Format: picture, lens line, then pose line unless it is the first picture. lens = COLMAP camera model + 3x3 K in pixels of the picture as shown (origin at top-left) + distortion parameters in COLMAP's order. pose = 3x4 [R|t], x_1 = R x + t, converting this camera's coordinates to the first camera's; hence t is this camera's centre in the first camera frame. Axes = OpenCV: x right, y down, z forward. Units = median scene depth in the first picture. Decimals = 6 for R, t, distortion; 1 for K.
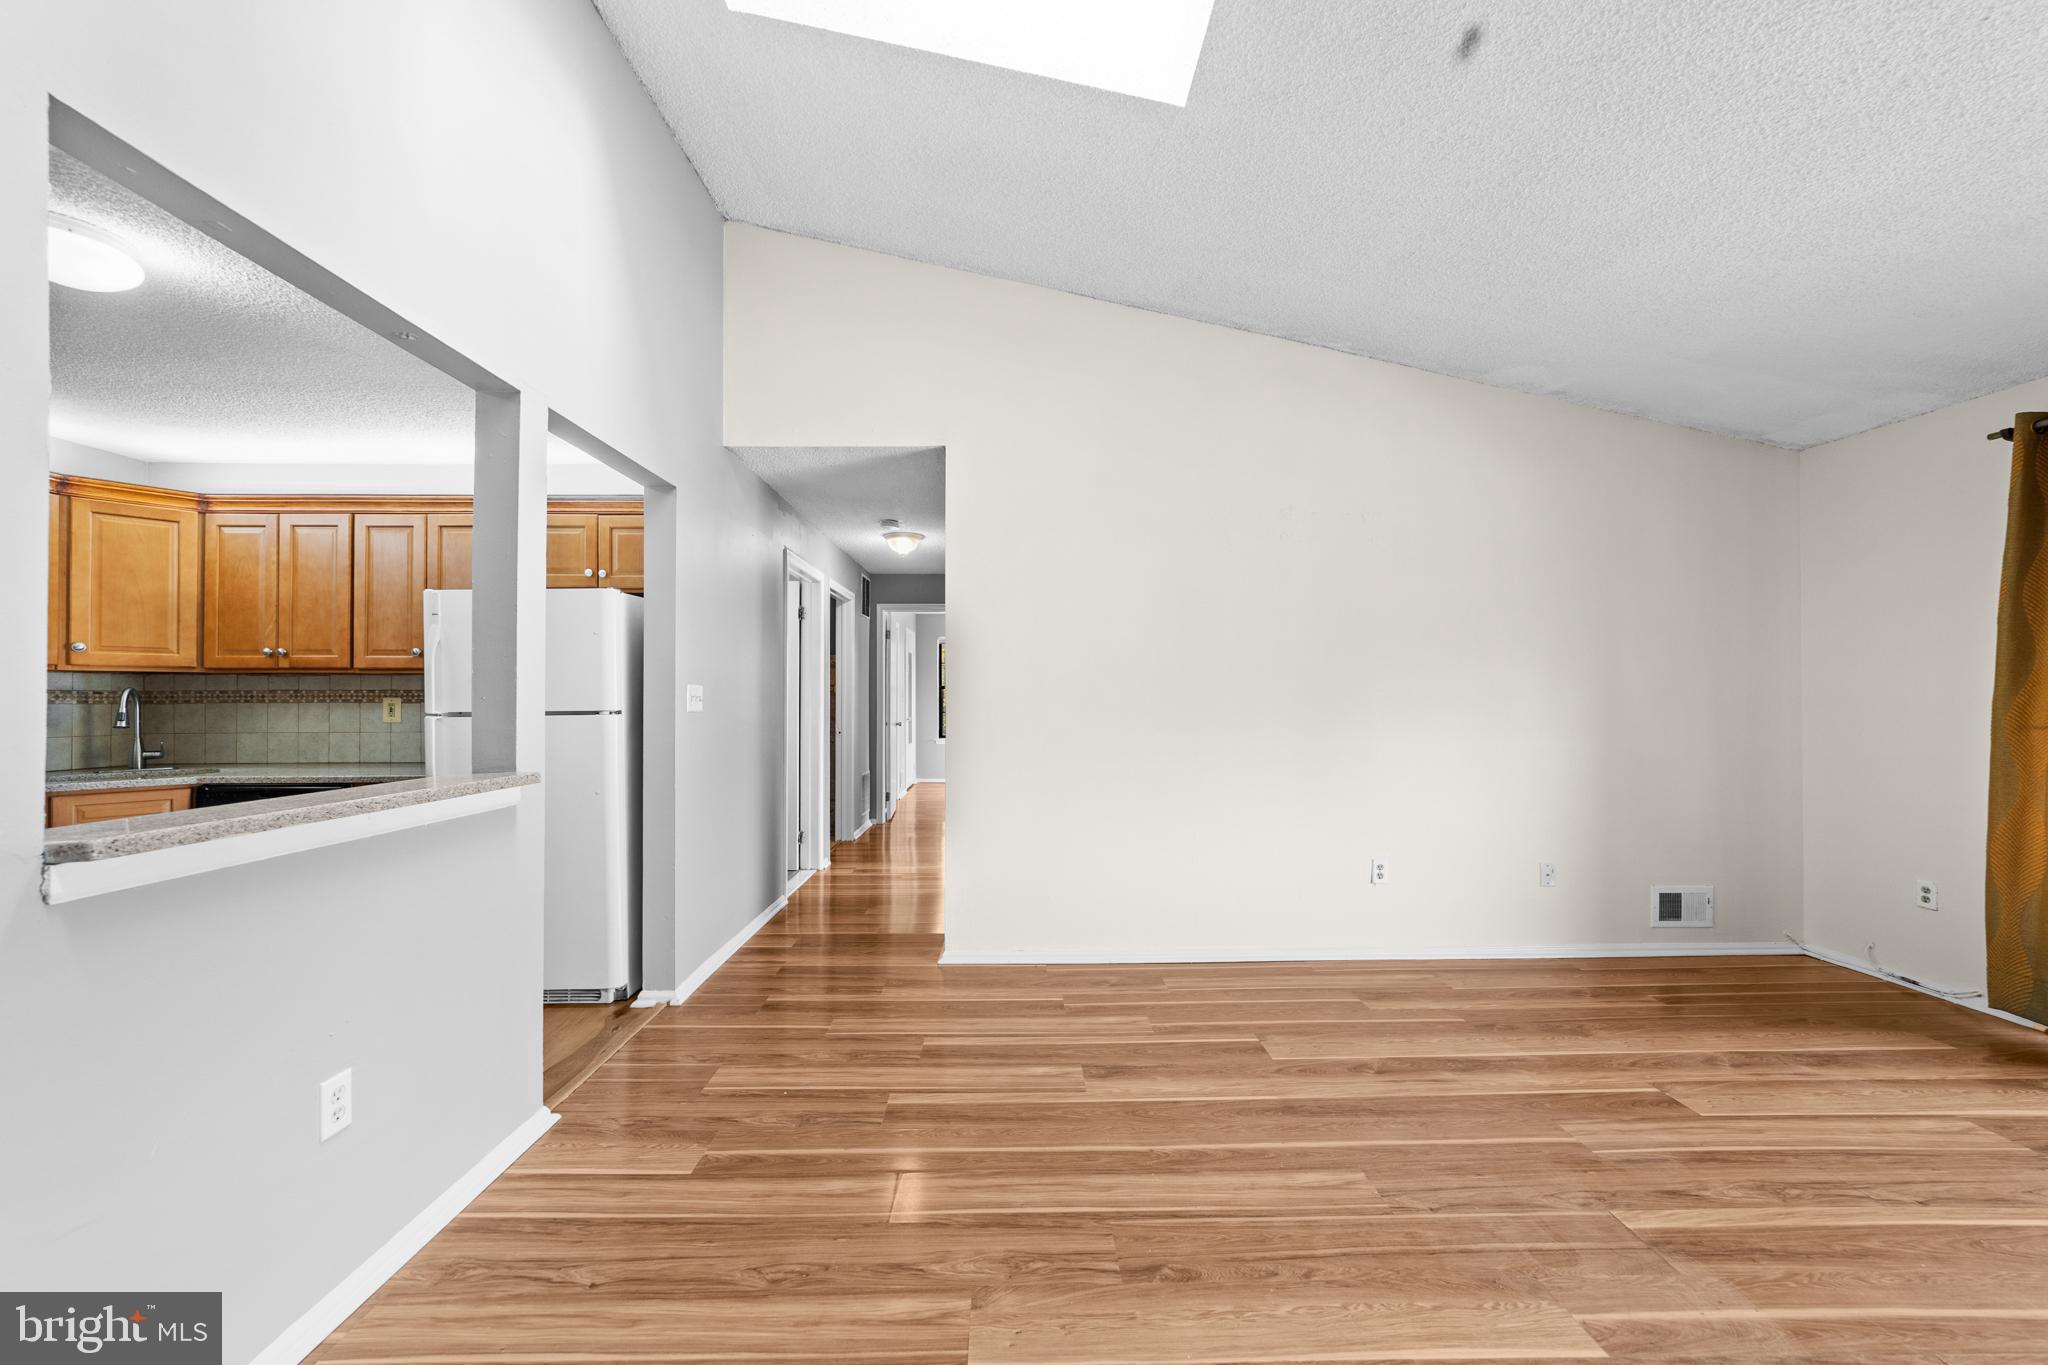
lens RADIAL K [[785.8, 0, 1028.5], [0, 785.8, 693.0], [0, 0, 1]] dist [-0.015156, 0.007782]
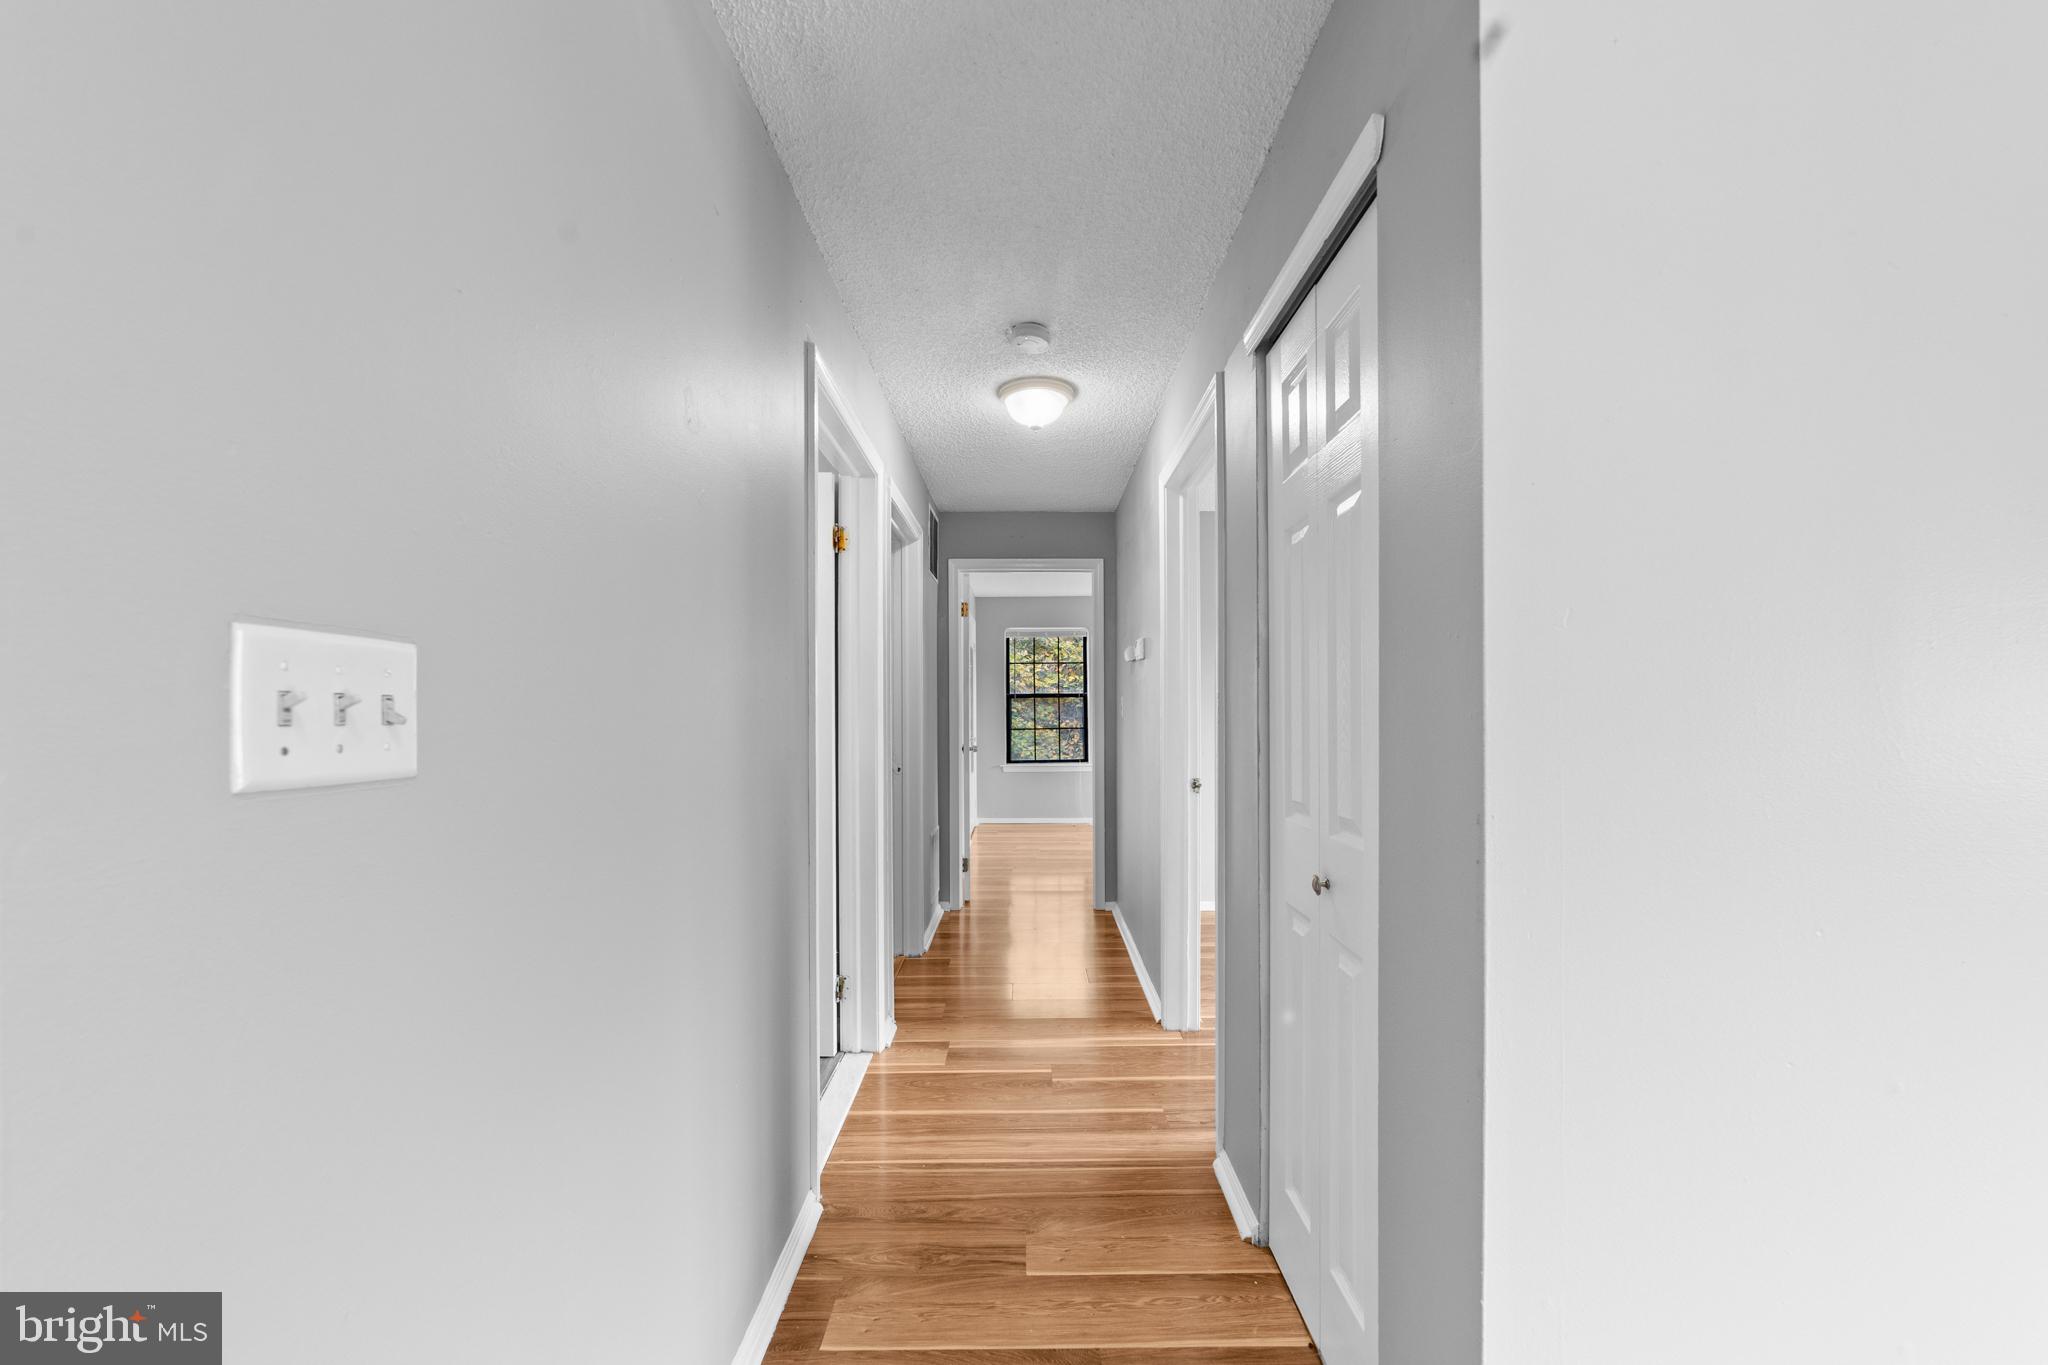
lens RADIAL K [[791.0, 0, 1027.0], [0, 791.0, 712.6], [0, 0, 1]] dist [-0.001592, 0.003302]
pose [[0.999789, -0.004305, -0.020071, -0.269454], [0.004474, 0.999955, 0.008404, 0.008721], [0.020034, -0.008492, 0.999763, 0.839116]]
